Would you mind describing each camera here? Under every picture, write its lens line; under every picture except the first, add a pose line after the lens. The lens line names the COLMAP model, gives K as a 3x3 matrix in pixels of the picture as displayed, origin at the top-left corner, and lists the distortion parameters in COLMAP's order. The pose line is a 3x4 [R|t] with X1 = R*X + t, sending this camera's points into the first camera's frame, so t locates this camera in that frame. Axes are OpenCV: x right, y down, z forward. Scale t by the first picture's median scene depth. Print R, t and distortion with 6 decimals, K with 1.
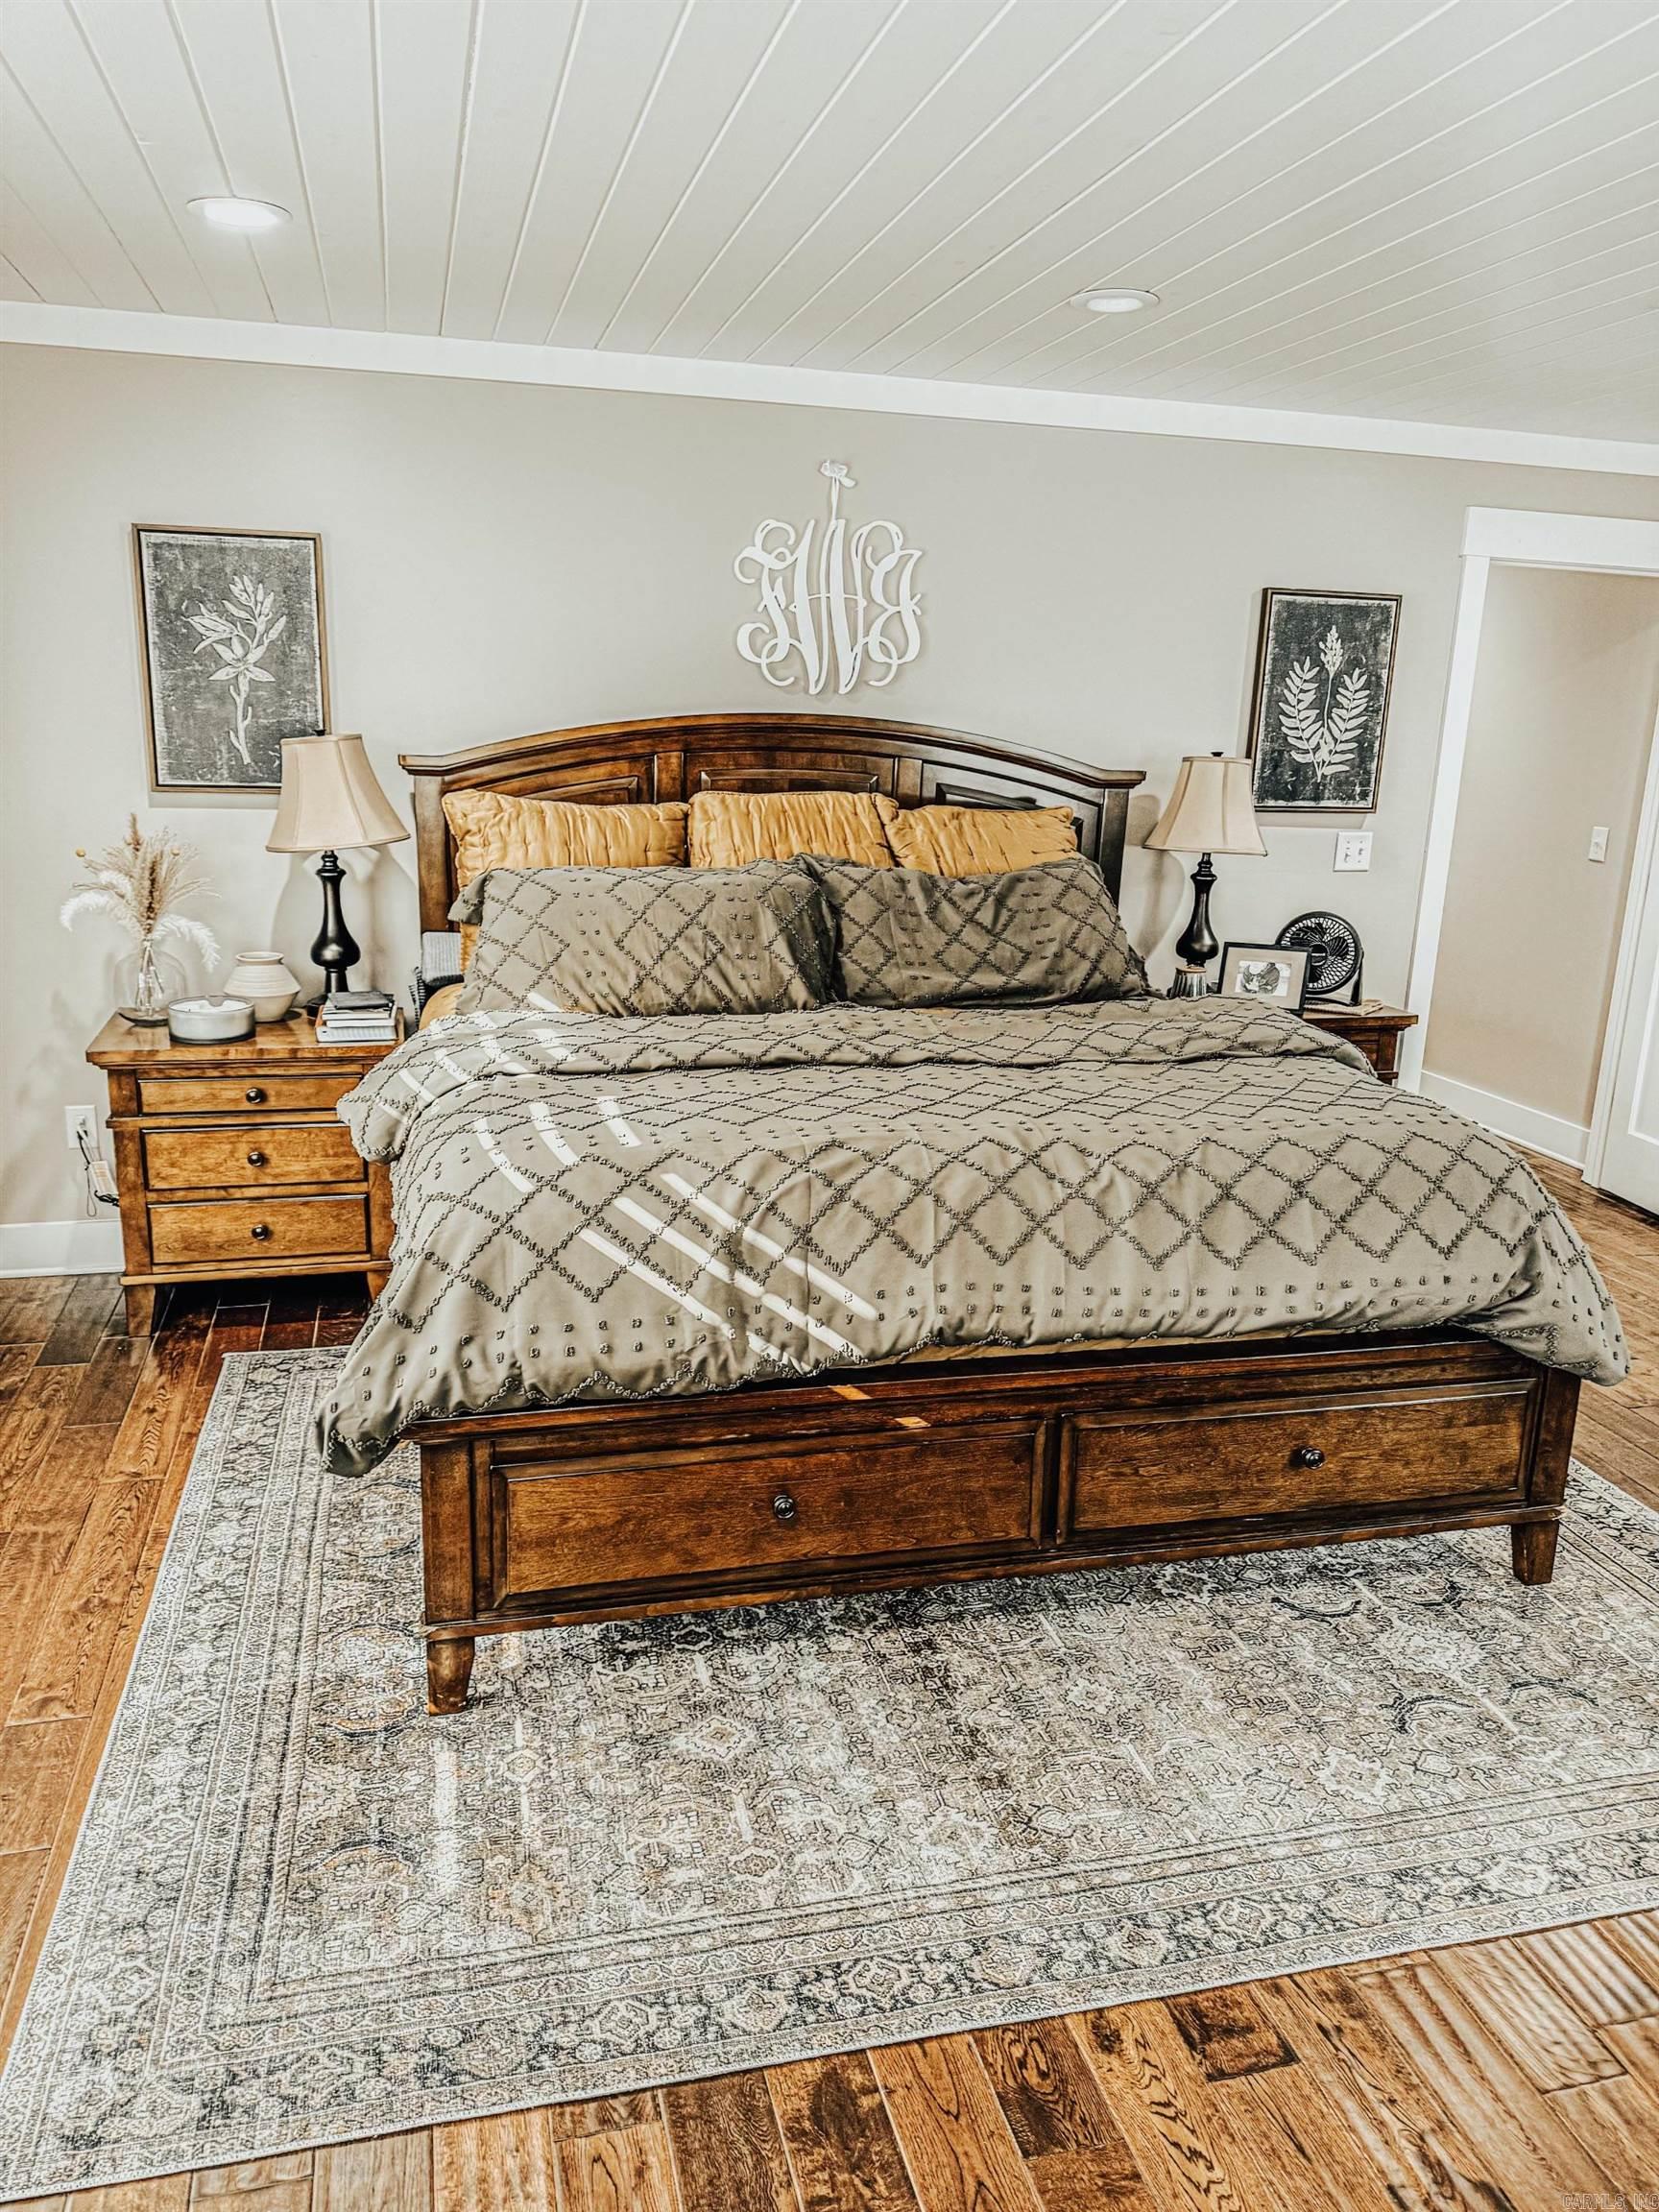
lens RADIAL K [[1561.8, 0, 829.5], [0, 1561.8, 1106.0], [0, 0, 1]] dist [-0.025095, 0.001355]
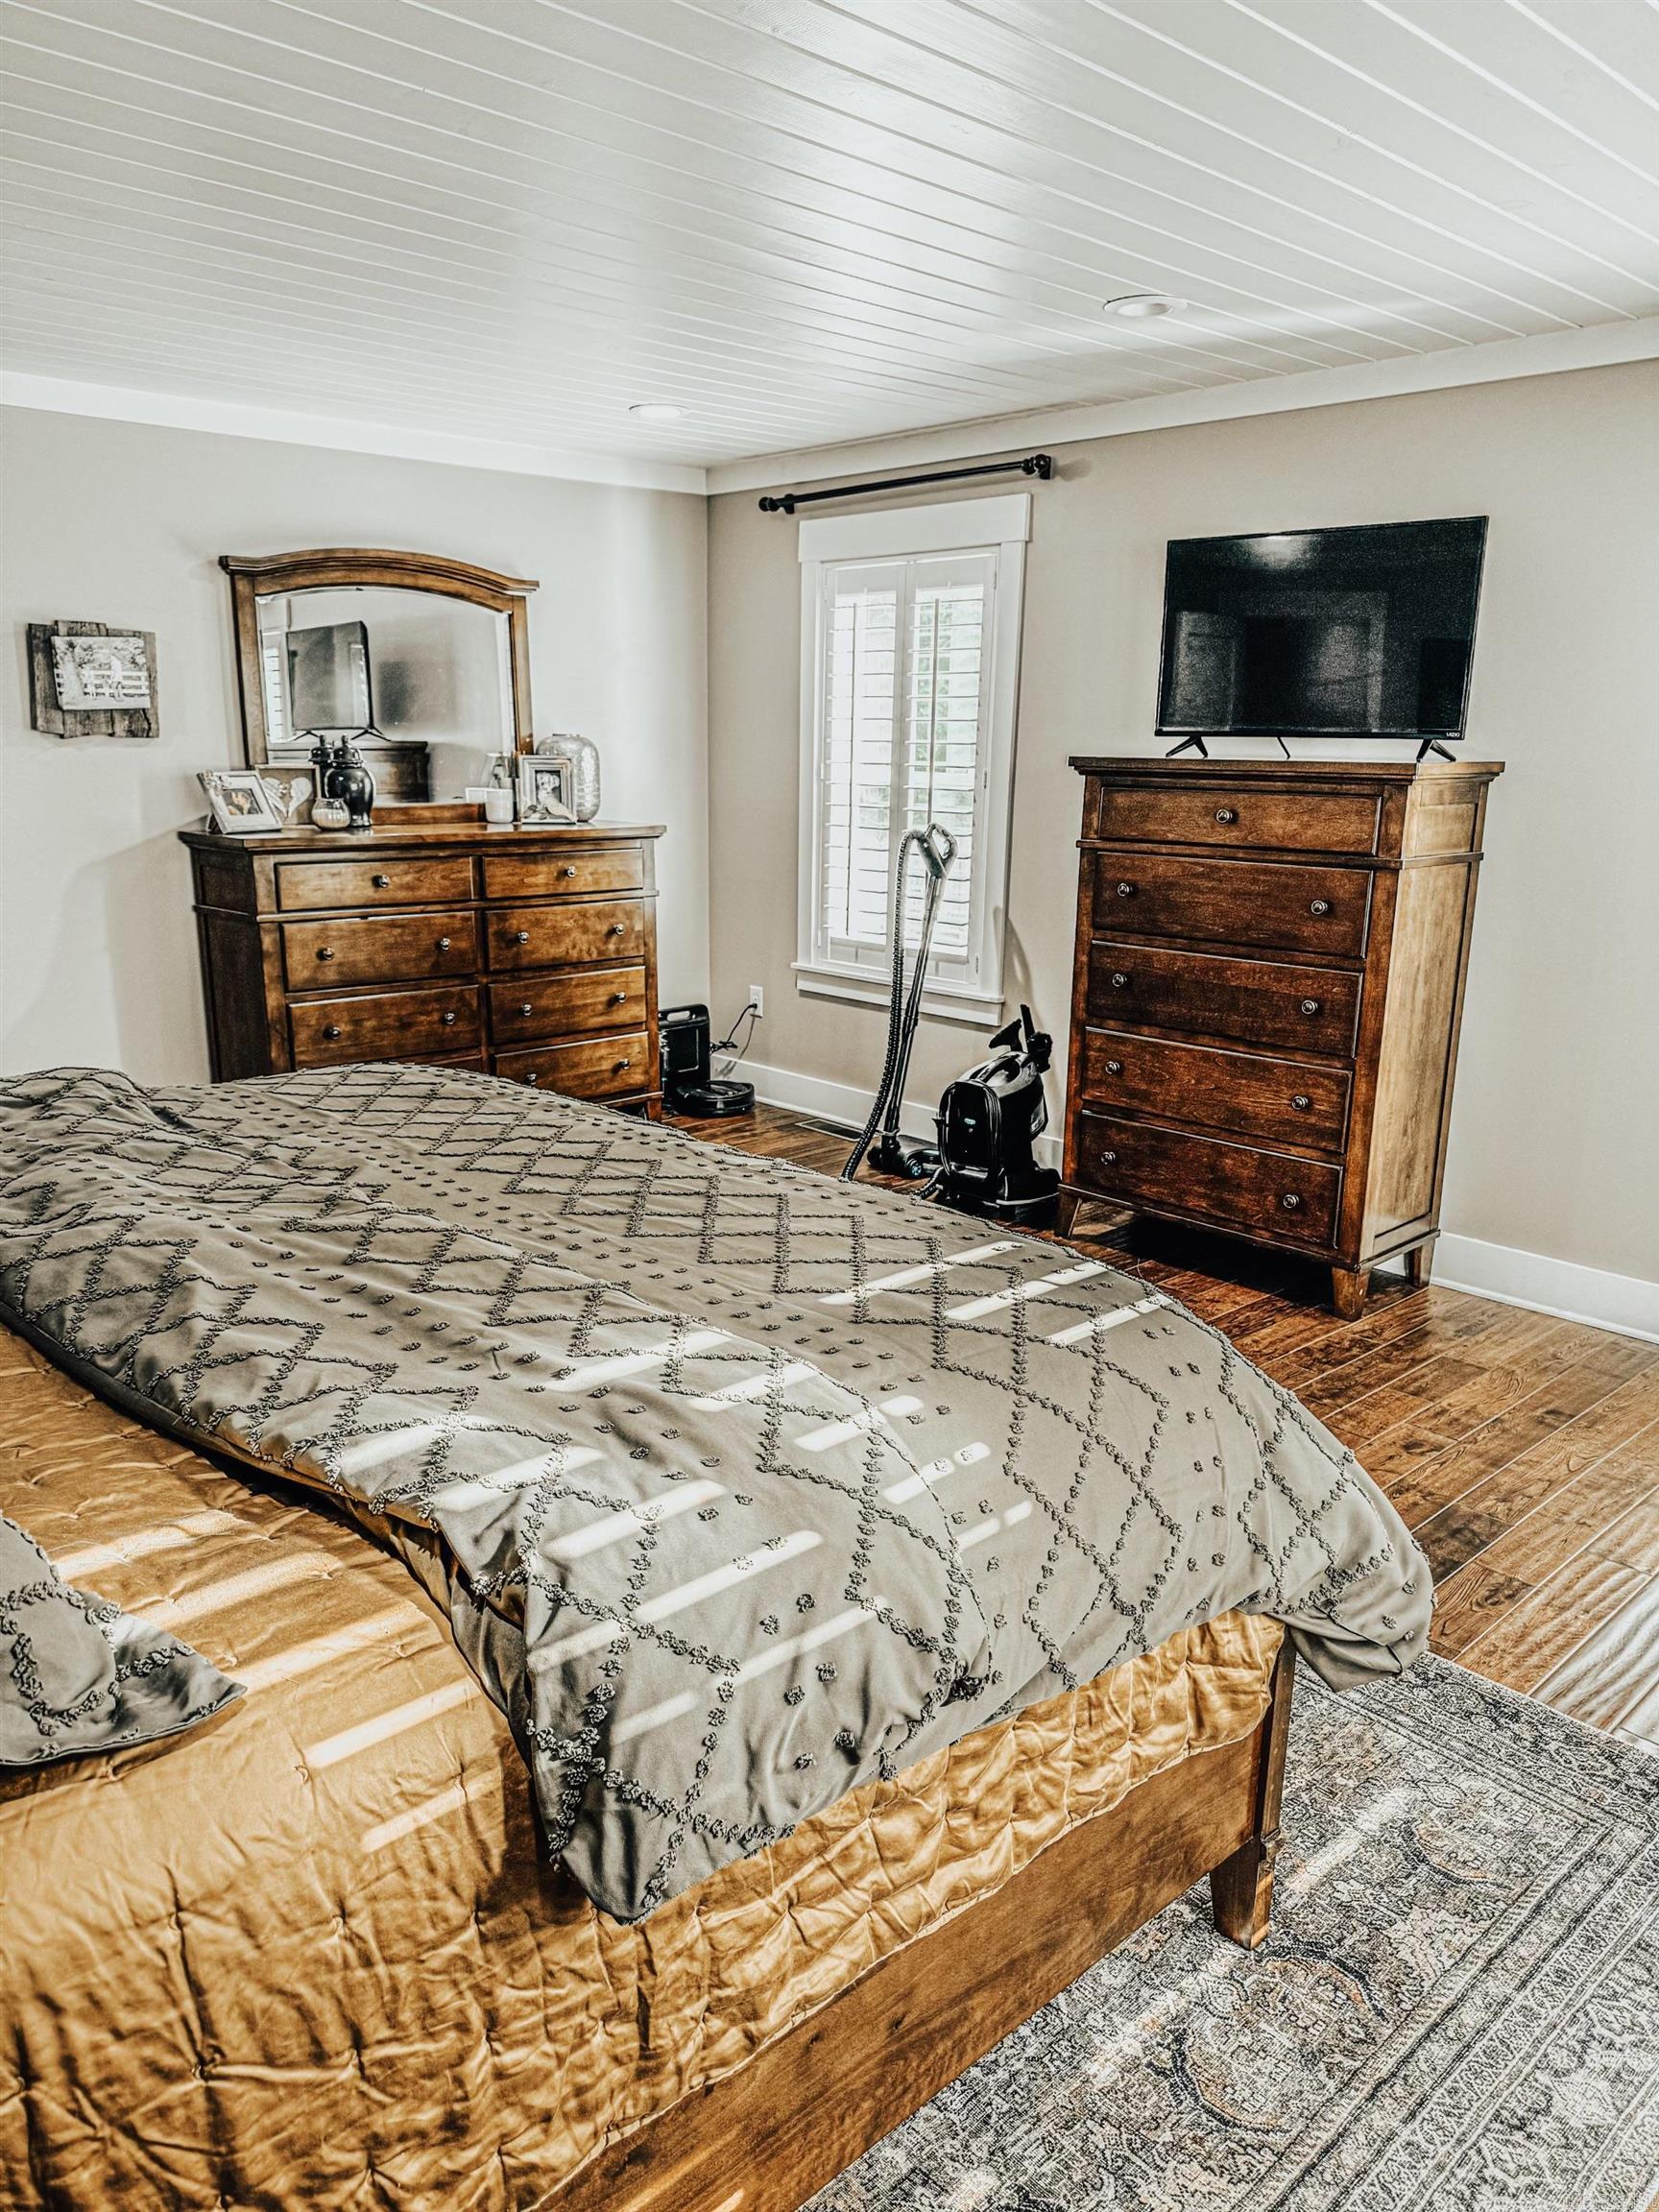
lens RADIAL K [[1561.8, 0, 829.5], [0, 1561.8, 1106.0], [0, 0, 1]] dist [-0.025095, 0.001355]
pose [[-0.481241, -0.239039, 0.843367, -0.965693], [0.194480, 0.909009, 0.368618, -0.455692], [-0.854743, 0.341412, -0.390964, 1.818063]]
